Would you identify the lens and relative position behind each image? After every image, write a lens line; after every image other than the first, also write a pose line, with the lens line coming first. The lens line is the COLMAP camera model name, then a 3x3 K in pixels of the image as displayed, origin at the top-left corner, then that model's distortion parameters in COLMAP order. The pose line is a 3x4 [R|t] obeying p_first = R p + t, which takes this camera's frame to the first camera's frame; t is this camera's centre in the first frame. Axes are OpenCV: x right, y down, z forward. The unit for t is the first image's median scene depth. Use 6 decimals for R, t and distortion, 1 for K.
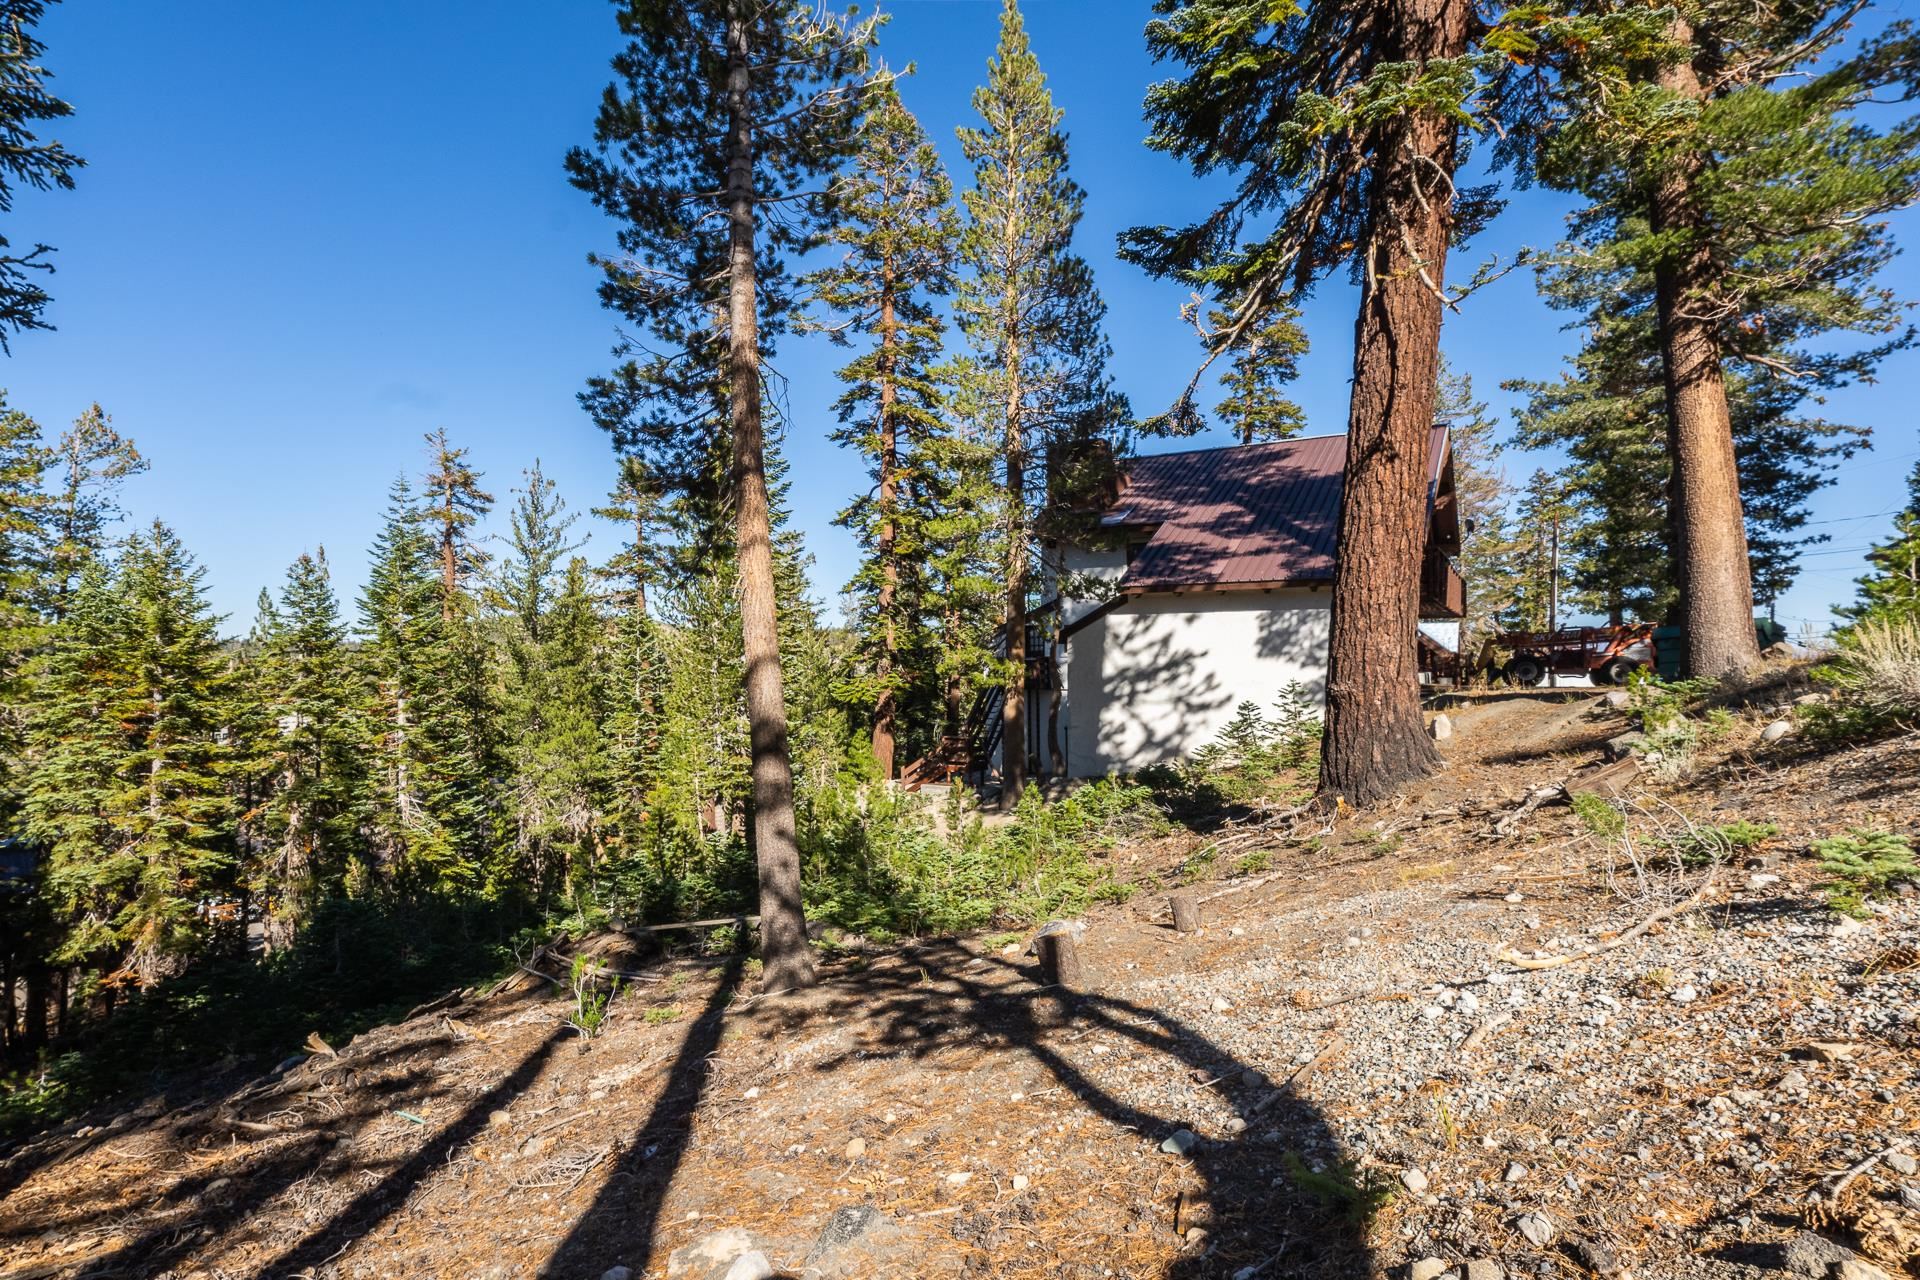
lens RADIAL K [[1007.5, 0, 949.0], [0, 1007.5, 639.3], [0, 0, 1]] dist [-0.002079, -0.001413]
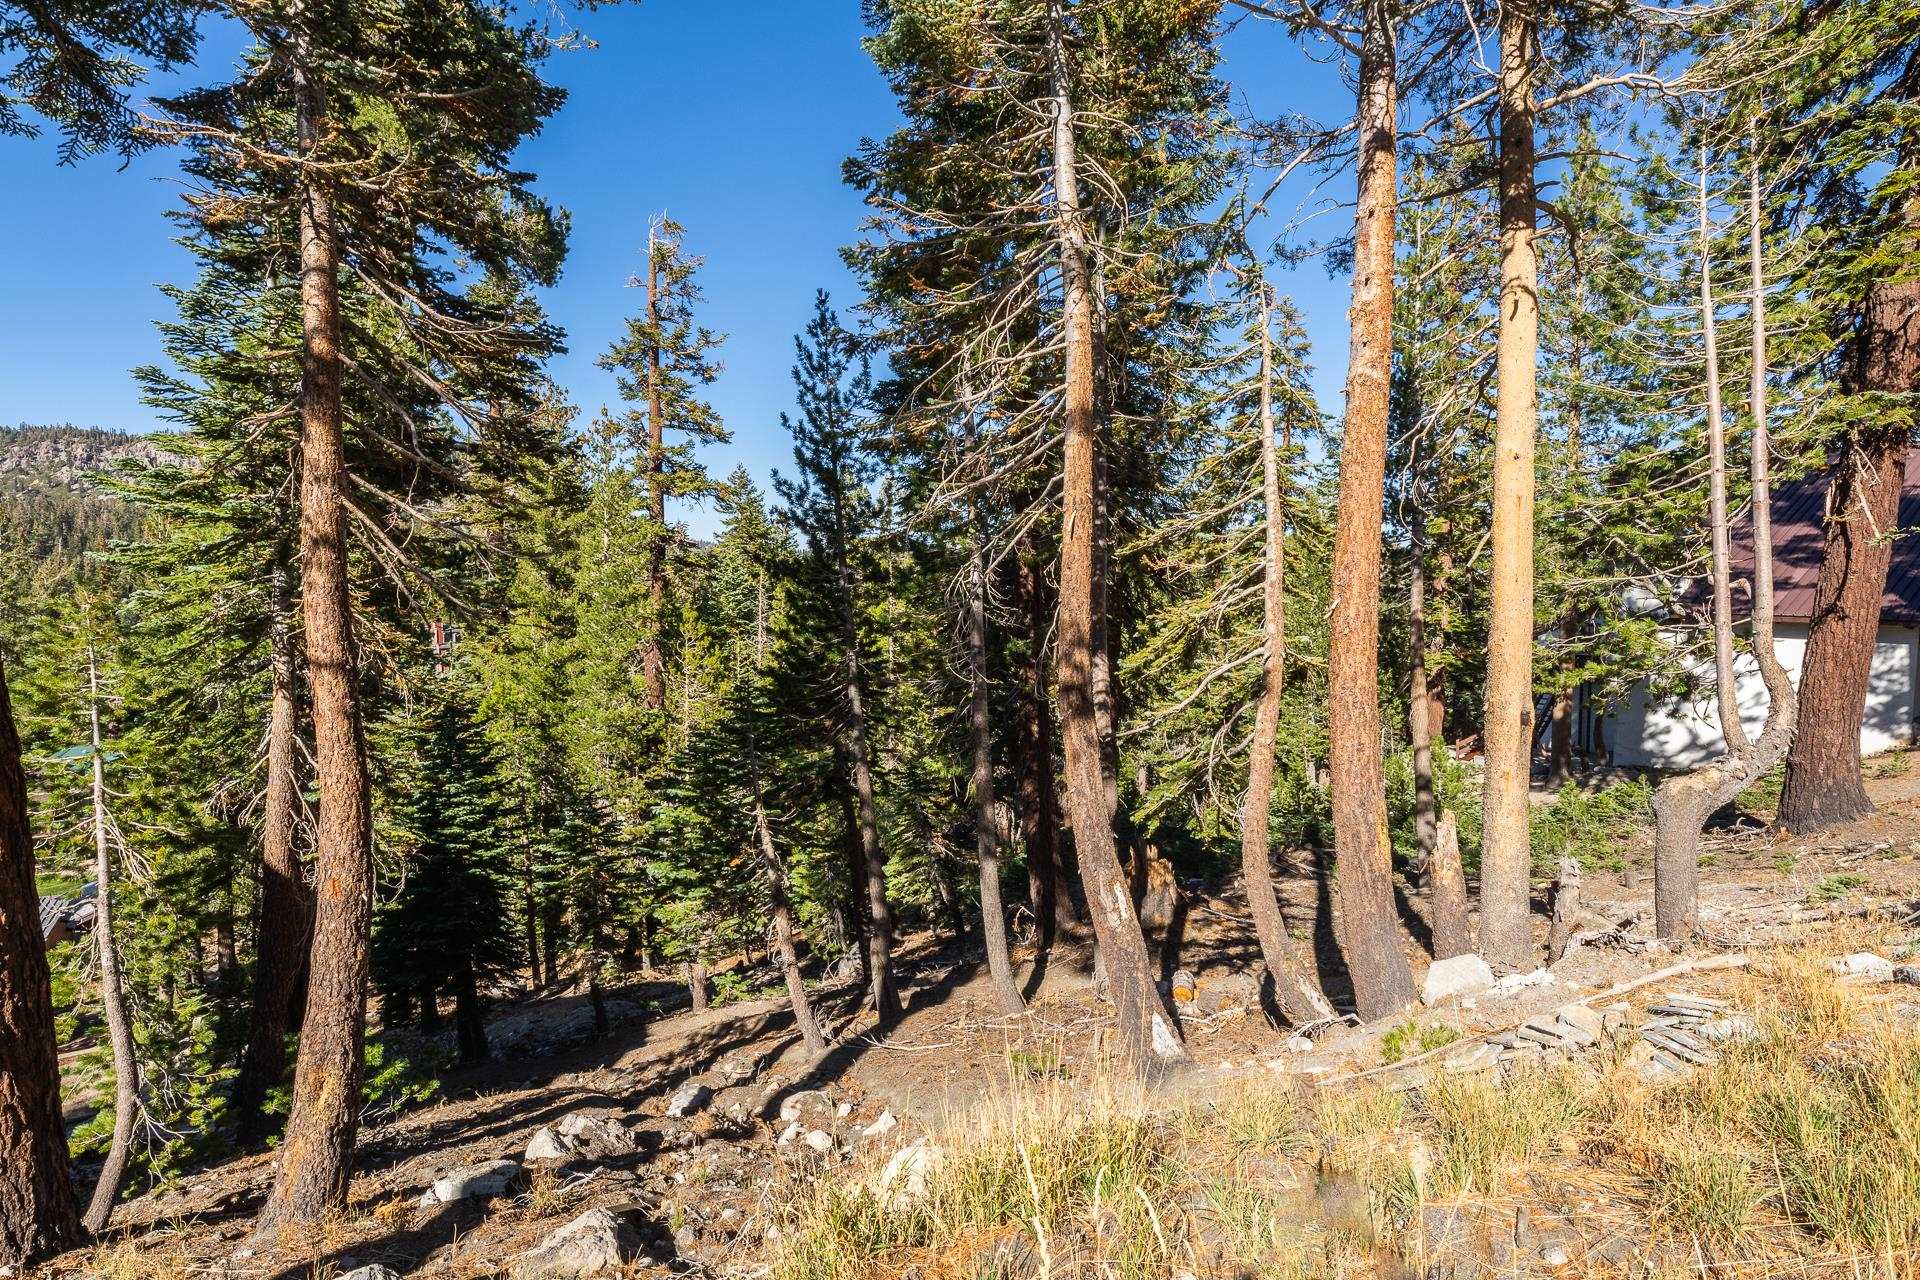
lens RADIAL K [[1007.5, 0, 956.6], [0, 1007.5, 652.3], [0, 0, 1]] dist [-0.002079, -0.001413]
pose [[0.882699, 0.038183, -0.468386, -0.016816], [0.007047, 0.995506, 0.094434, -0.127641], [0.469886, -0.086657, 0.878463, -0.452746]]
